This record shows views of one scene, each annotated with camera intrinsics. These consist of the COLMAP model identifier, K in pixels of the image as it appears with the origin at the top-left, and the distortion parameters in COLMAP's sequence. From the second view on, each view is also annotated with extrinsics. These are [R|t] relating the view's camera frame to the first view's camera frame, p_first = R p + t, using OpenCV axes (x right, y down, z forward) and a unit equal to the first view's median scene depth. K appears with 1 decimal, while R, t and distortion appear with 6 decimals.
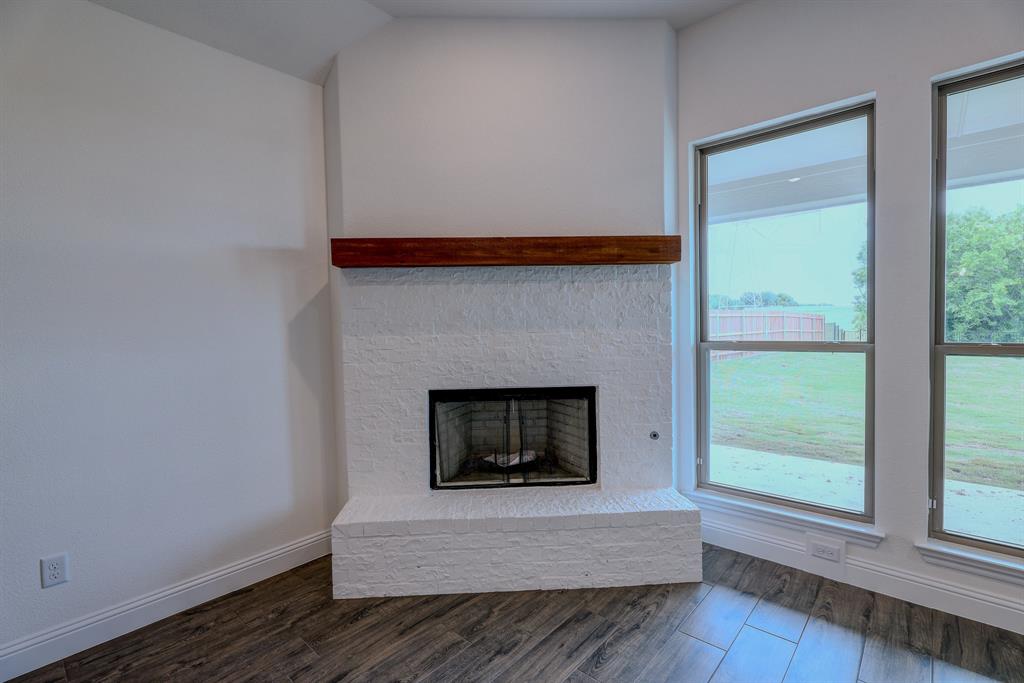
lens RADIAL K [[471.1, 0, 511.6], [0, 471.1, 338.7], [0, 0, 1]] dist [0.000120, -0.000400]
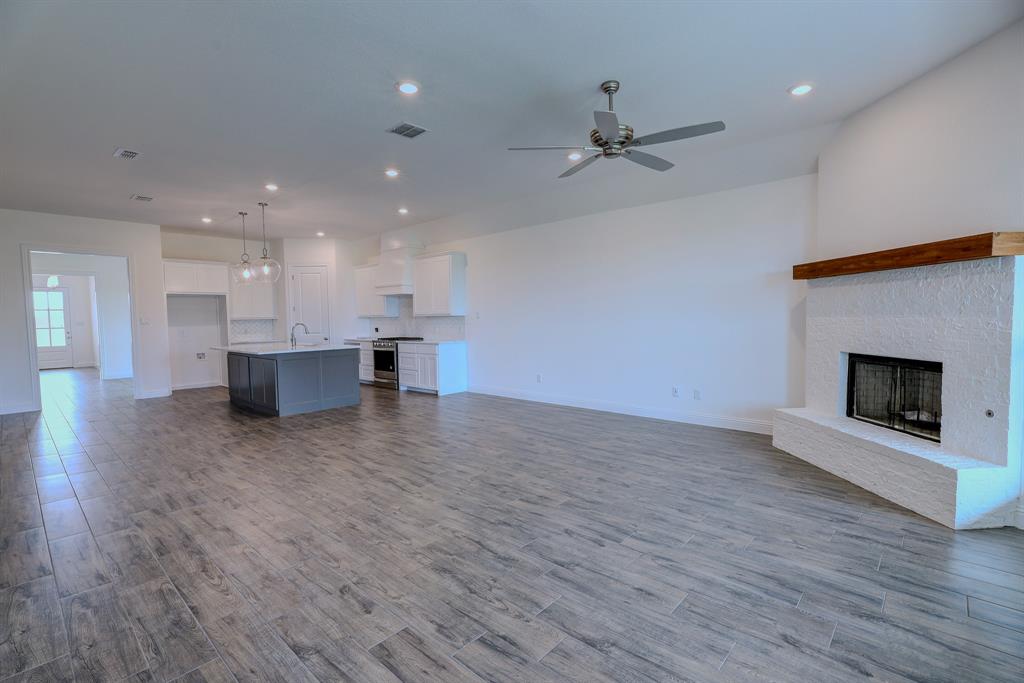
lens RADIAL K [[471.1, 0, 511.6], [0, 471.1, 338.7], [0, 0, 1]] dist [0.000120, -0.000400]
pose [[-0.011869, 0.066087, -0.997743, 1.421497], [-0.019038, 0.997618, 0.066305, -0.020697], [0.999748, 0.019782, -0.010582, -0.104885]]
